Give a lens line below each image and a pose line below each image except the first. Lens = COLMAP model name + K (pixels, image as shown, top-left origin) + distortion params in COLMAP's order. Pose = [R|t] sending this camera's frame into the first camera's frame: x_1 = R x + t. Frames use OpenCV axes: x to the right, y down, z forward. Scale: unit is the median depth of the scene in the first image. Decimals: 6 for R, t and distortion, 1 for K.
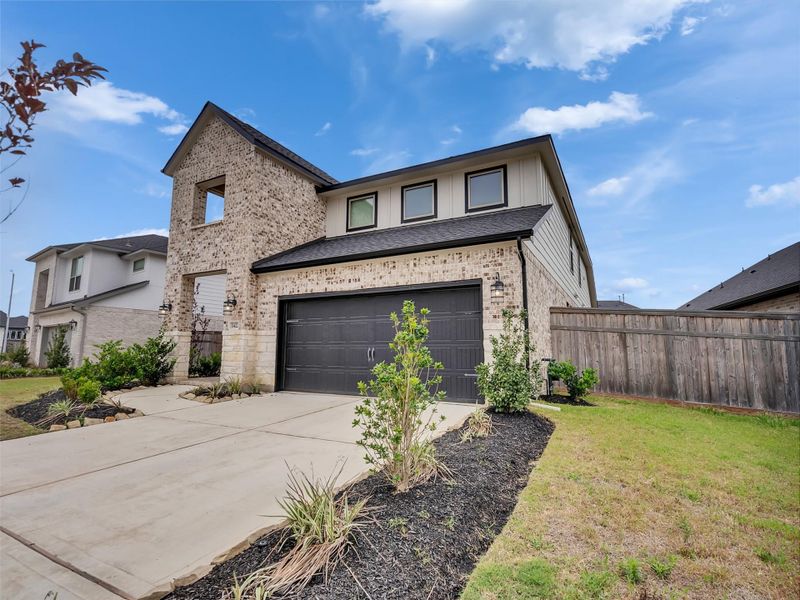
lens RADIAL K [[408.5, 0, 394.6], [0, 408.5, 300.8], [0, 0, 1]] dist [-0.005889, 0.001138]
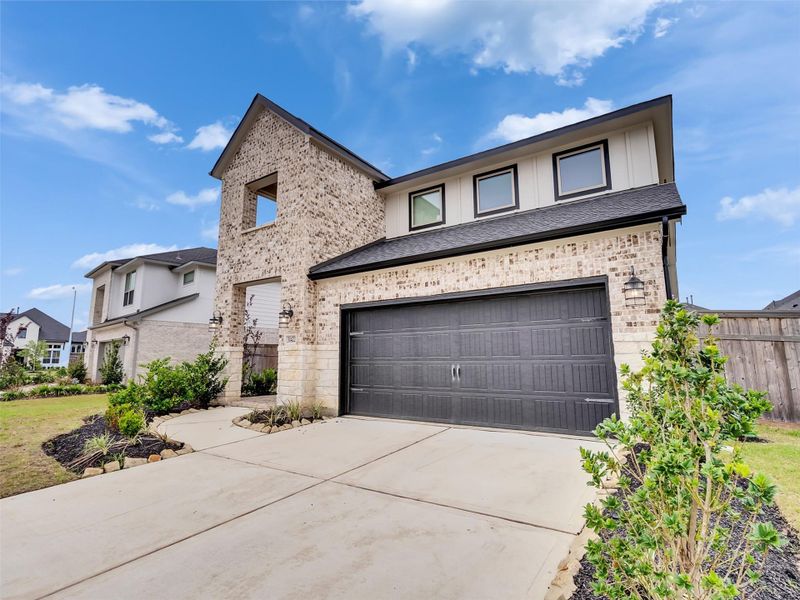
lens RADIAL K [[408.5, 0, 394.6], [0, 408.5, 300.8], [0, 0, 1]] dist [-0.005889, 0.001138]
pose [[0.995091, -0.024808, -0.095800, -0.078082], [0.022862, 0.999510, -0.021360, 0.000872], [0.096283, 0.019065, 0.995171, 0.133828]]
